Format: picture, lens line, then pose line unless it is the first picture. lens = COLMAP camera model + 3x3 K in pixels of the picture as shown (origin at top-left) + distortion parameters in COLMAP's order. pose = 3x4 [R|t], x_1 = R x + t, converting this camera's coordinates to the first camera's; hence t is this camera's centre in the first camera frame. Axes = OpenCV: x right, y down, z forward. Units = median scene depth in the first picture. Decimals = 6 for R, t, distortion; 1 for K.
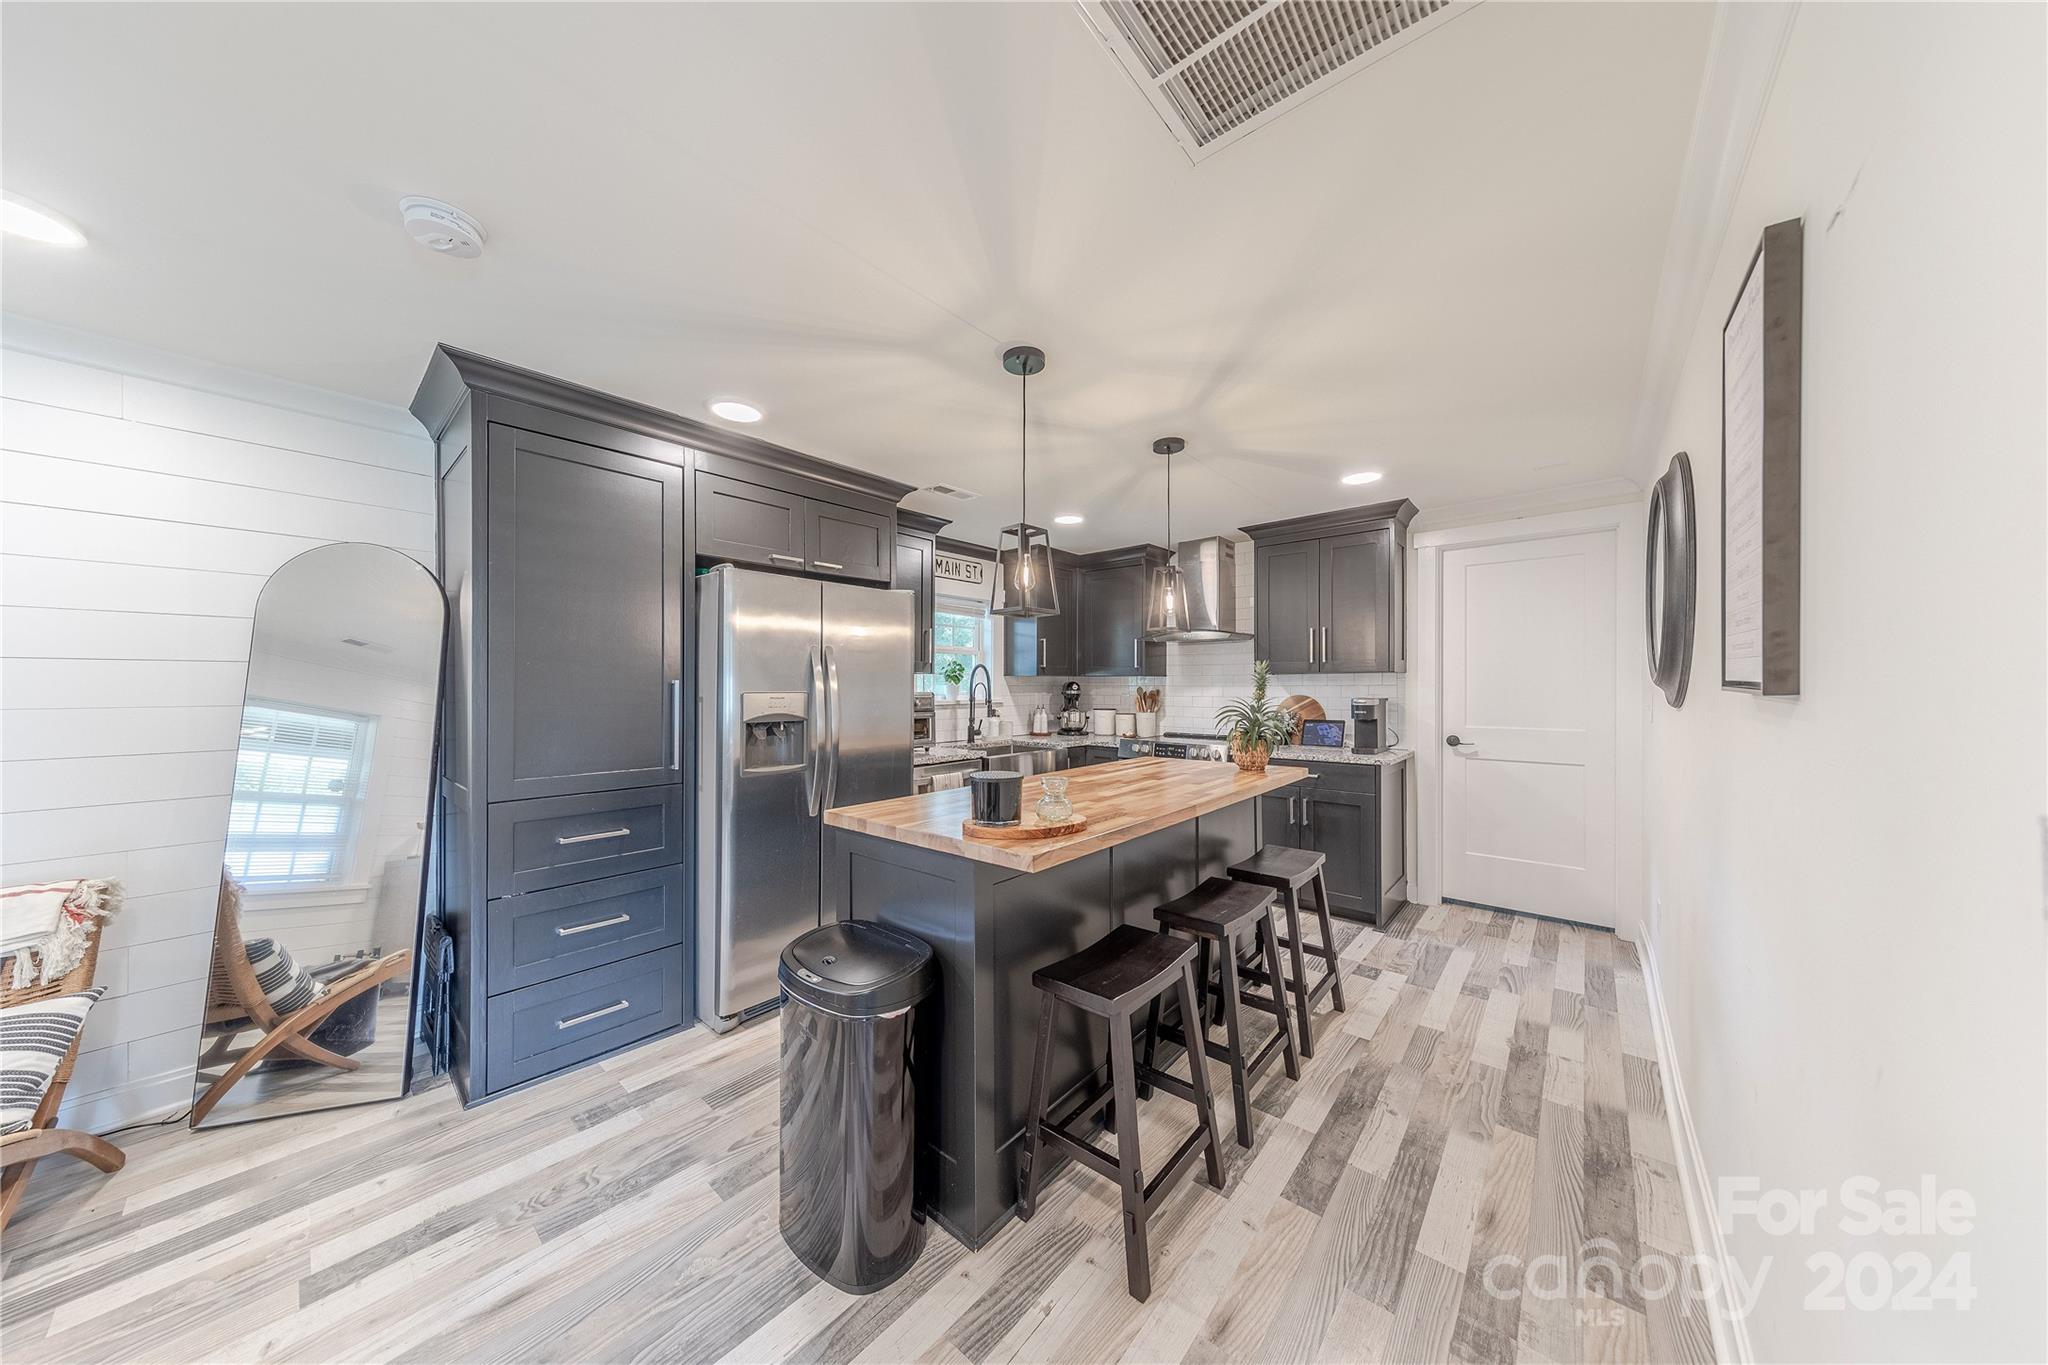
lens RADIAL K [[633.3, 0, 1031.6], [0, 633.3, 688.0], [0, 0, 1]] dist [0.008485, -0.000037]
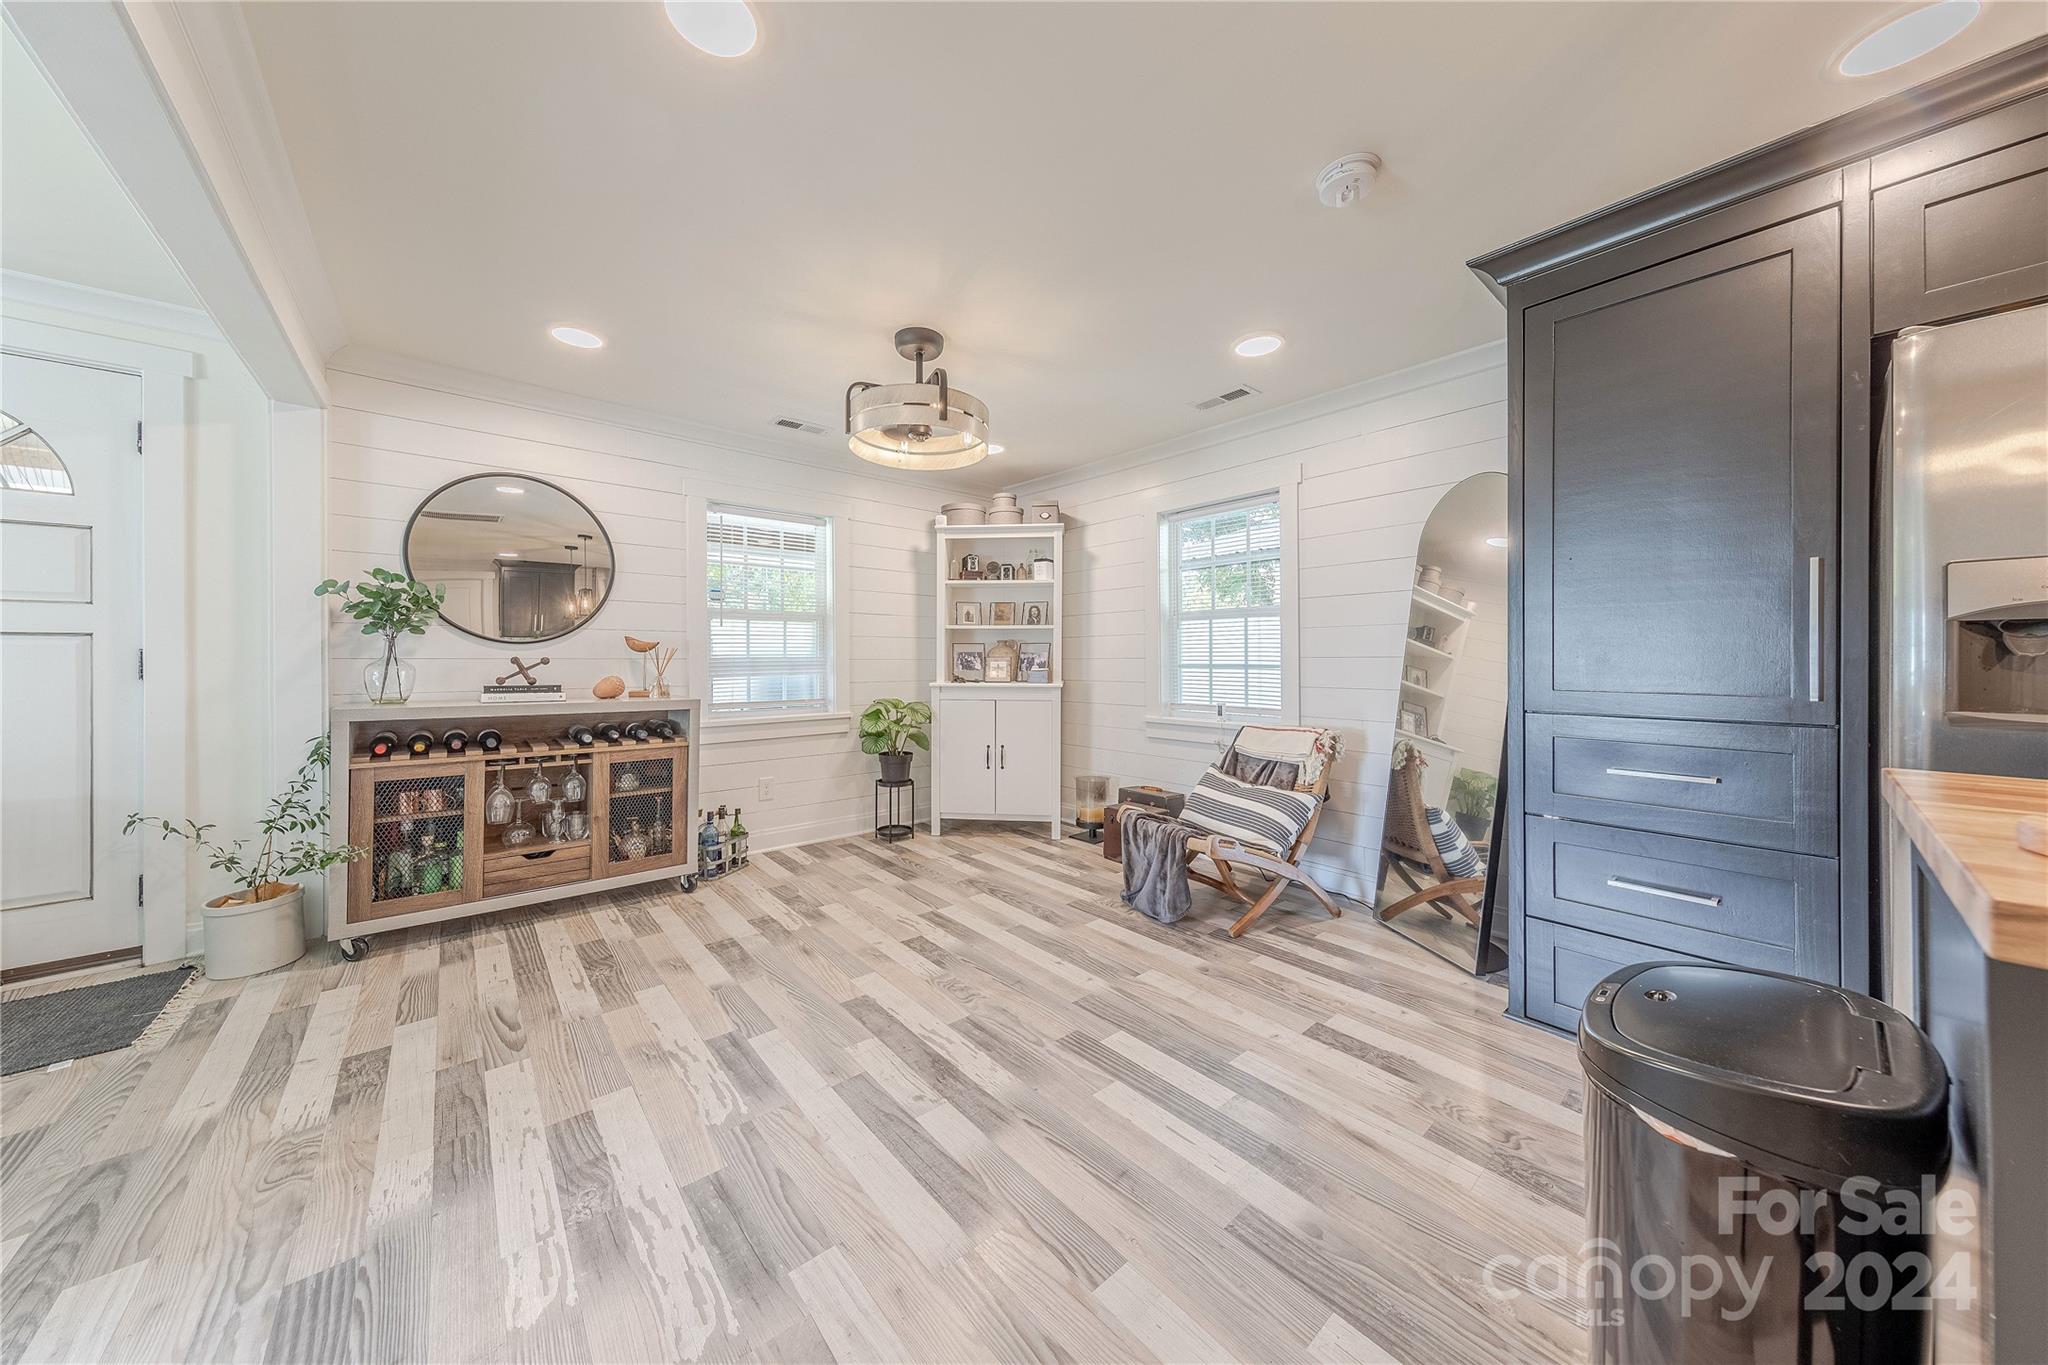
lens RADIAL K [[622.3, 0, 960.4], [0, 622.3, 655.1], [0, 0, 1]] dist [0.002504, -0.000023]
pose [[-0.163648, 0.008557, -0.986482, 0.133061], [0.006406, 0.999951, 0.007611, 0.055272], [0.986498, -0.005074, -0.163694, 0.213113]]
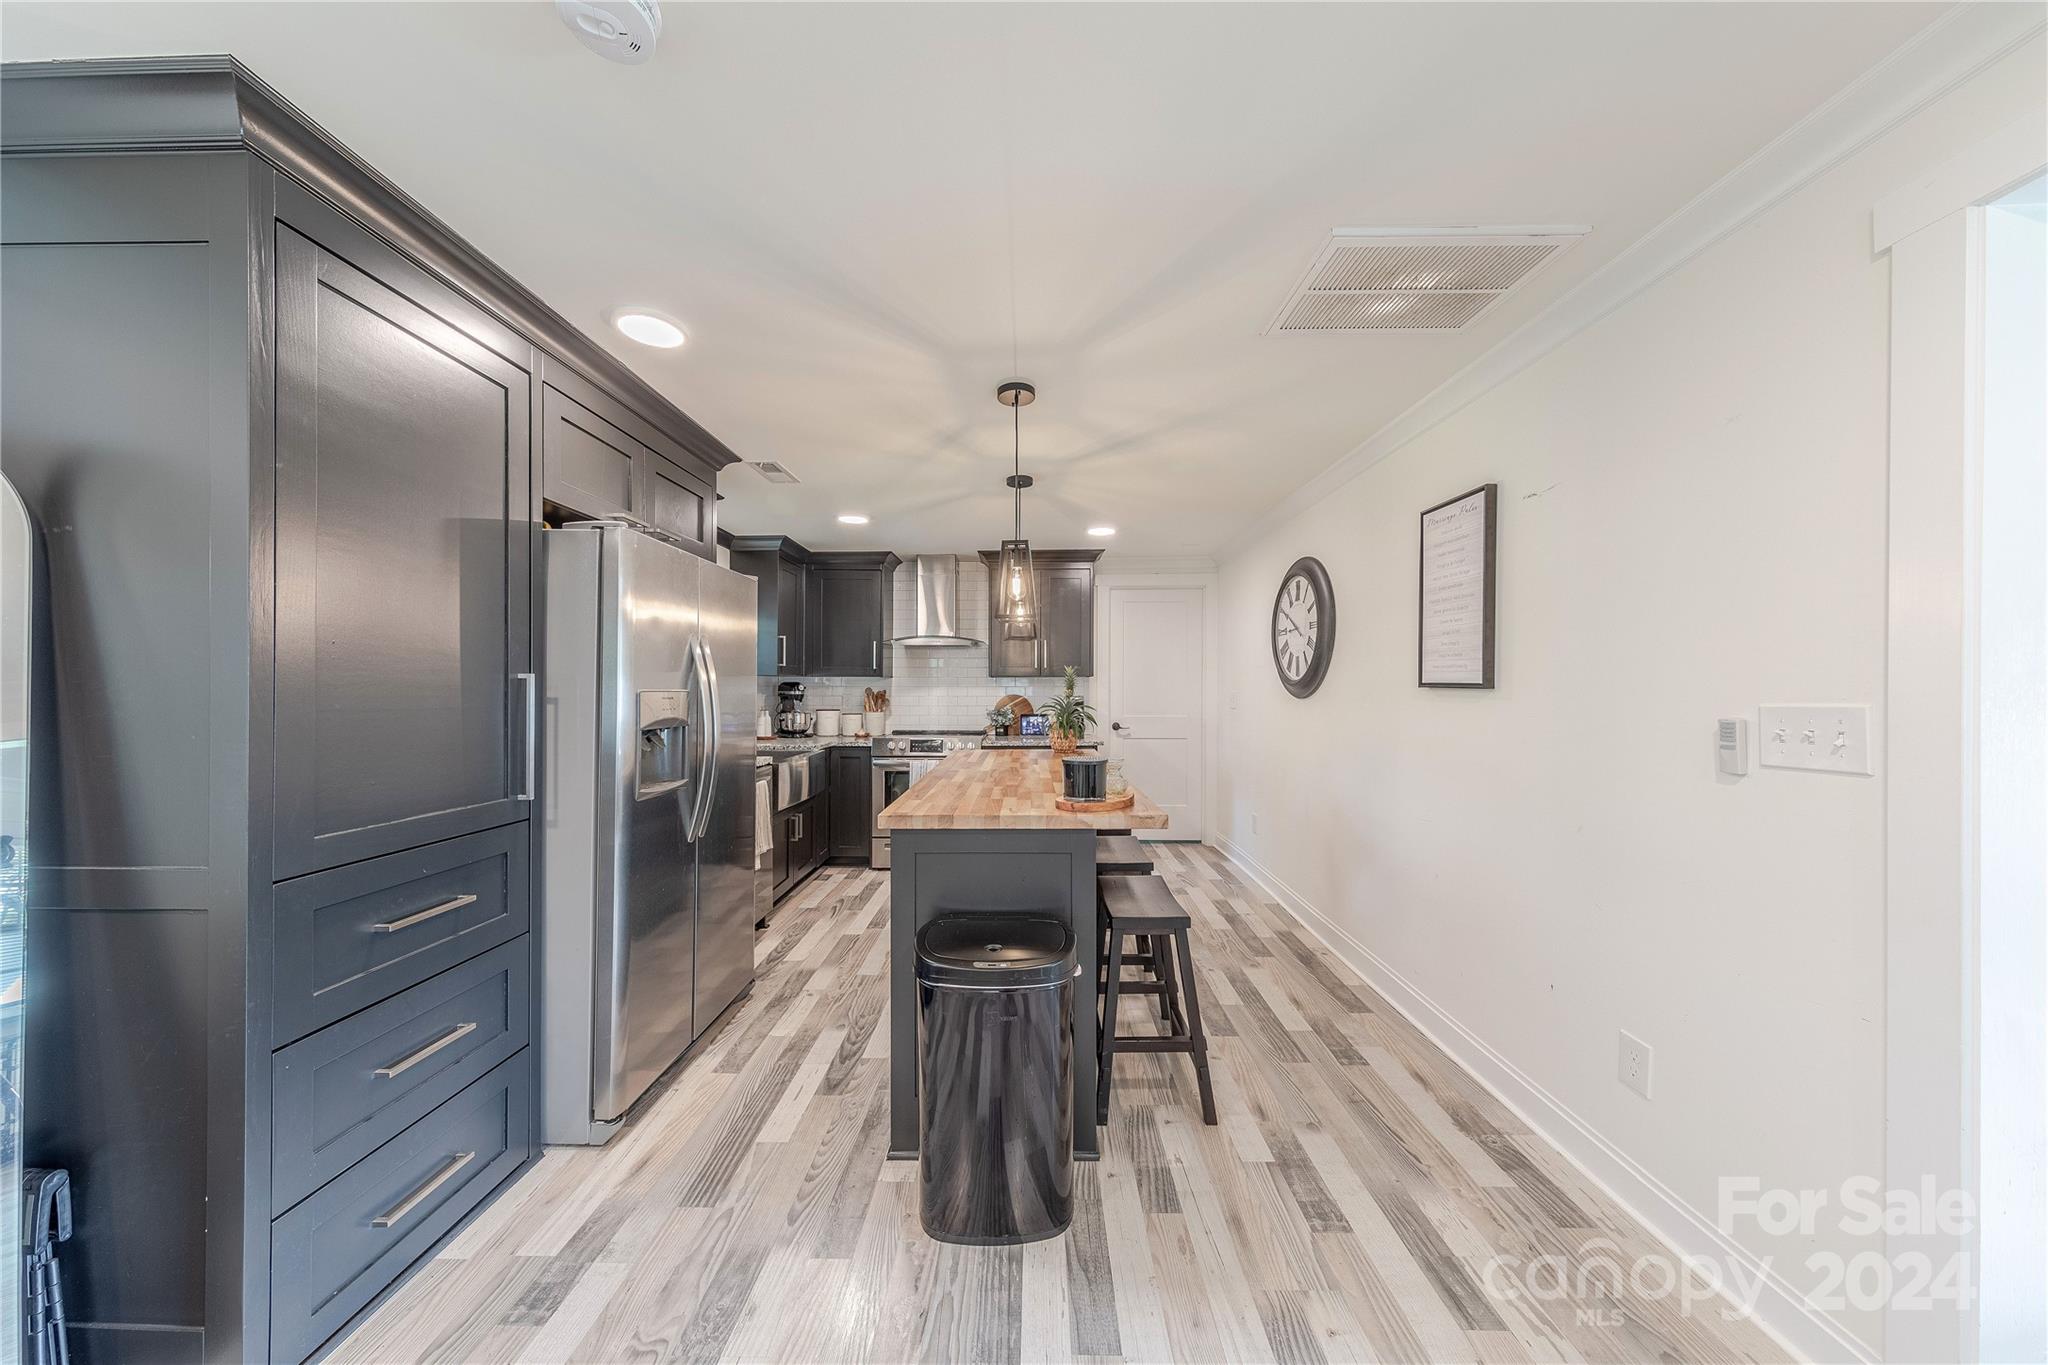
lens RADIAL K [[618.0, 0, 1023.5], [0, 618.0, 691.1], [0, 0, 1]] dist [0.001176, -0.000033]
pose [[0.778977, -0.001652, 0.627051, -0.383887], [0.000481, 0.999998, 0.002038, 0.003116], [-0.627053, -0.001285, 0.778976, 0.080031]]
